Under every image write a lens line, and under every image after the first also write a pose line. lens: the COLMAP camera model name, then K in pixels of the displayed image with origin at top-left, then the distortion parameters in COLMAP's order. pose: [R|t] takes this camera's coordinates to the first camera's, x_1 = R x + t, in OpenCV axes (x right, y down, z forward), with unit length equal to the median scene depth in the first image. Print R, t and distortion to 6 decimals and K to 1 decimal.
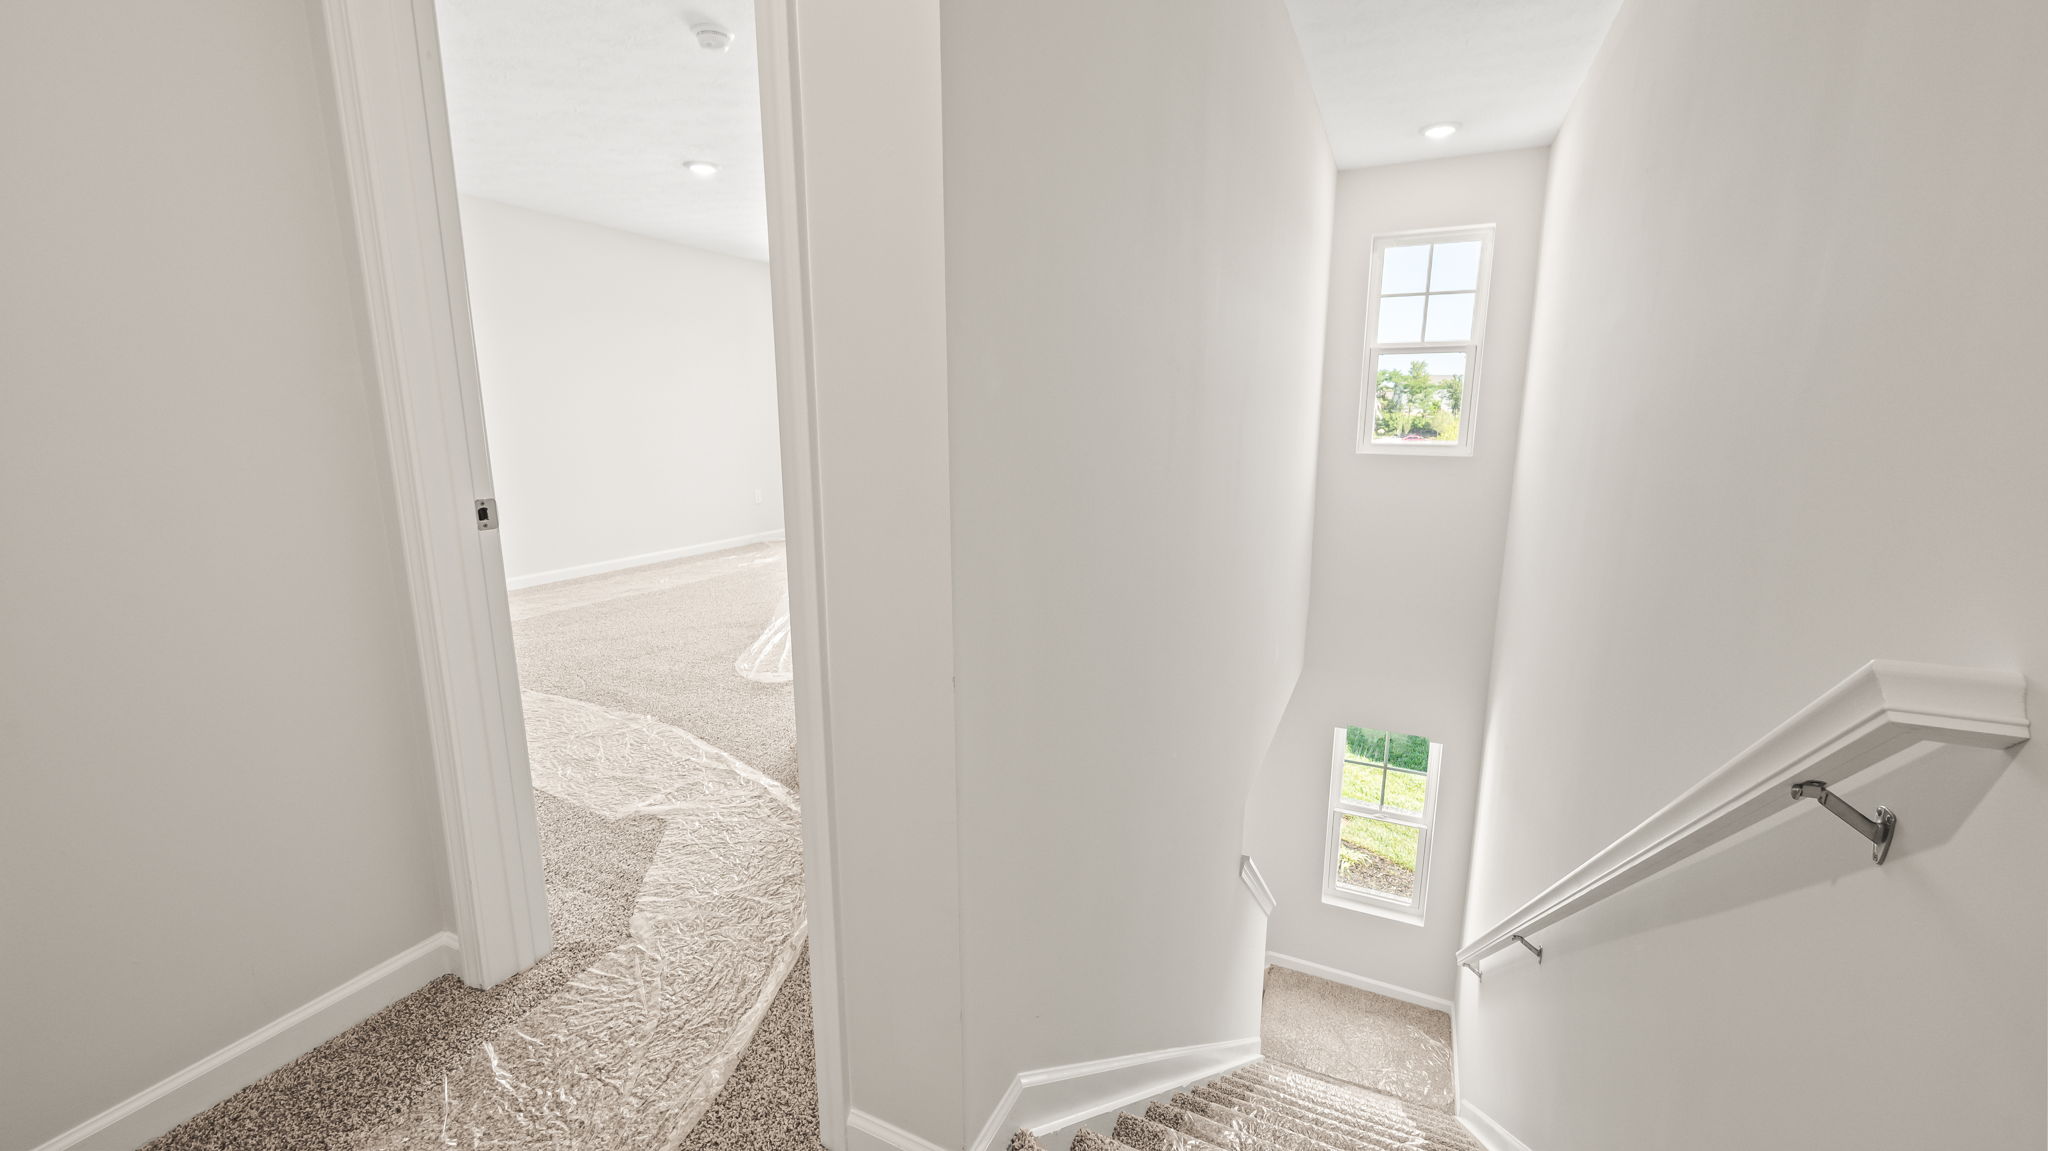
lens RADIAL K [[813.0, 0, 1019.9], [0, 813.0, 569.5], [0, 0, 1]] dist [0.000763, 0.000046]
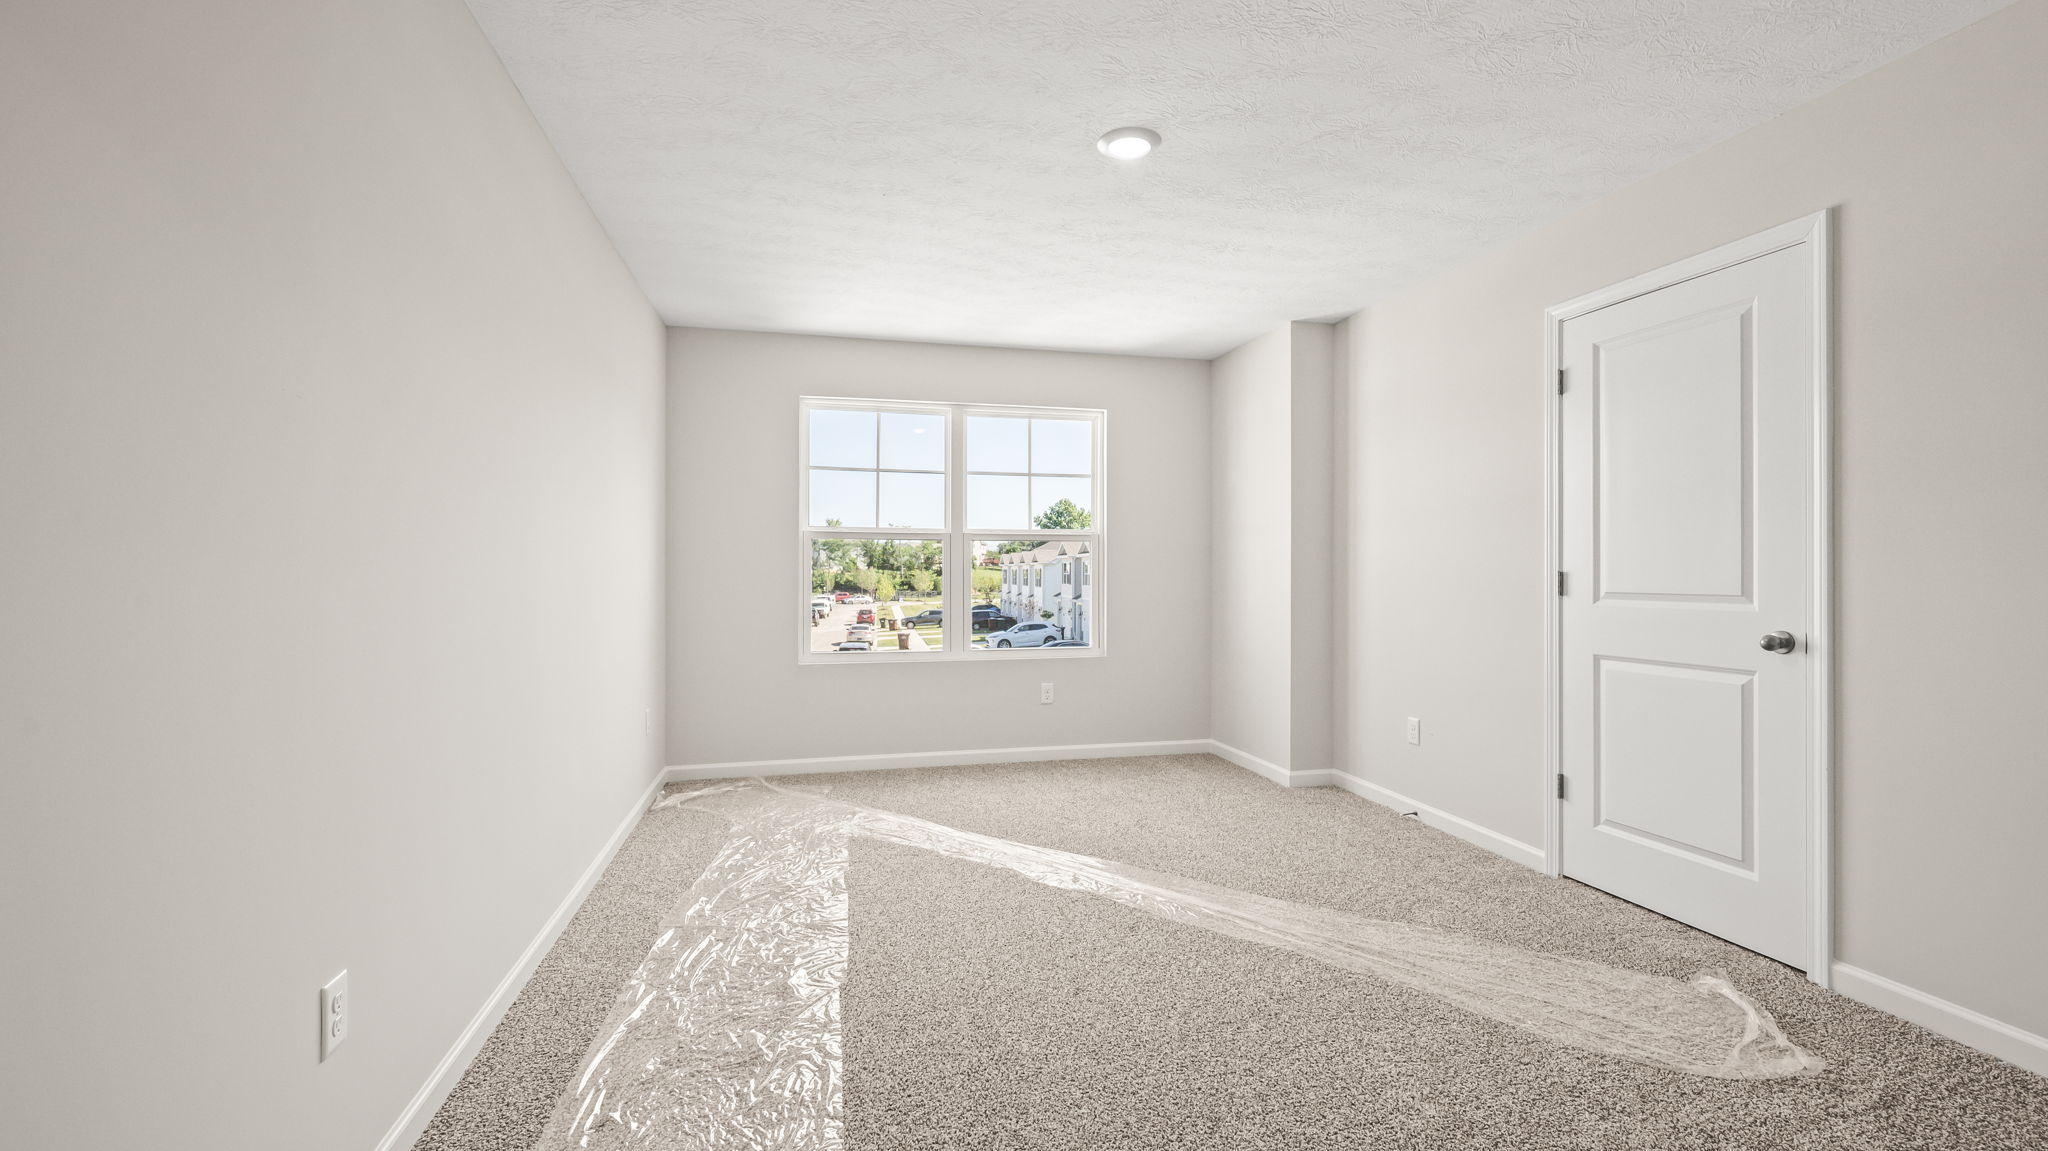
lens RADIAL K [[885.9, 0, 1028.9], [0, 885.9, 571.2], [0, 0, 1]] dist [0.000451, 0.000167]
pose [[0.755918, 0.006093, 0.654638, -0.656971], [0.119850, 0.981769, -0.147529, -0.096386], [-0.643602, 0.189978, 0.741407, 0.514076]]
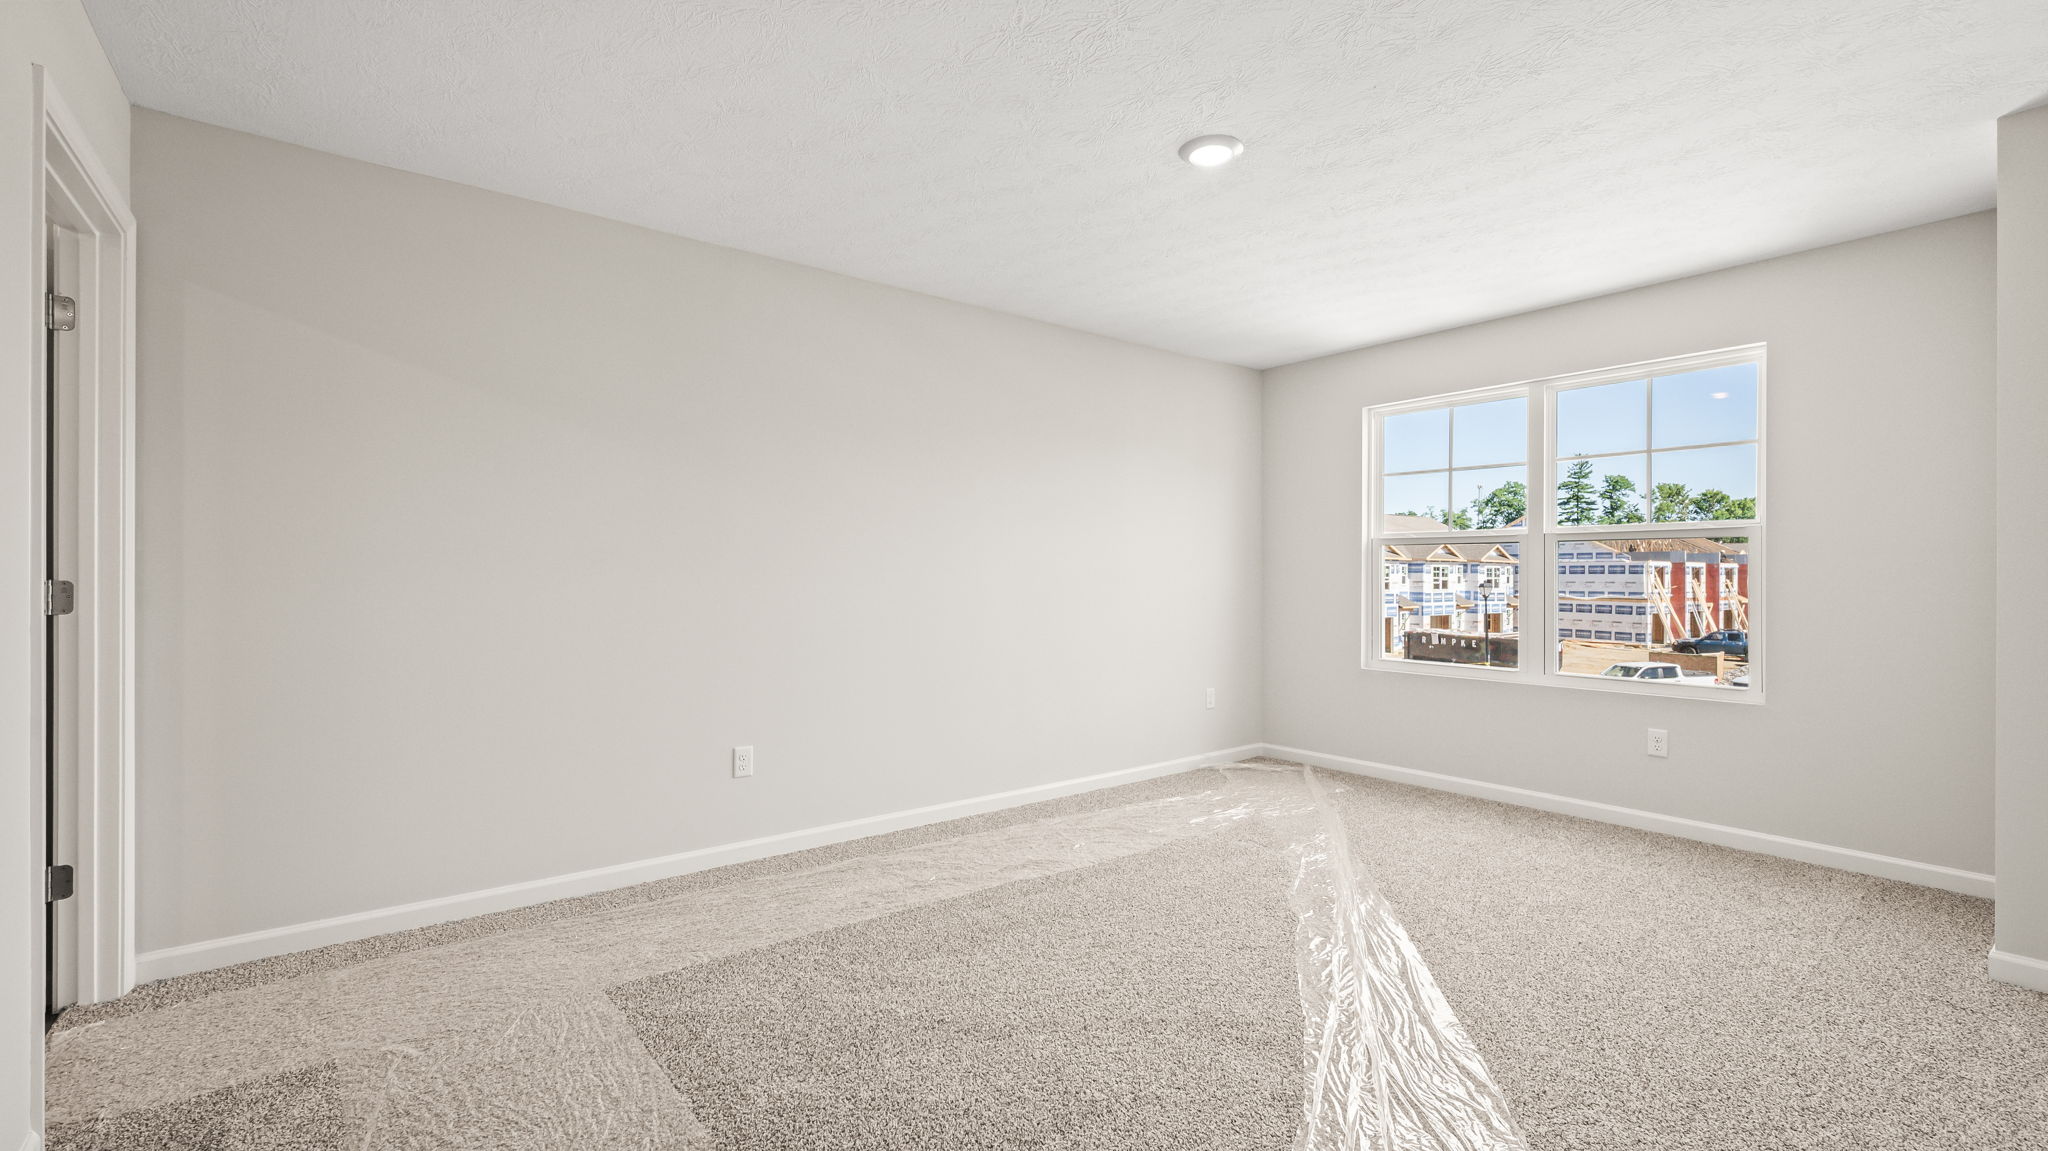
lens RADIAL K [[895.0, 0, 1024.0], [0, 895.0, 575.5], [0, 0, 1]] dist [-0.001223, -0.000254]
pose [[0.894326, 0.005523, -0.447382, -0.181461], [-0.088180, 0.982487, -0.164146, -0.076138], [0.438640, 0.186251, 0.879151, 0.362859]]
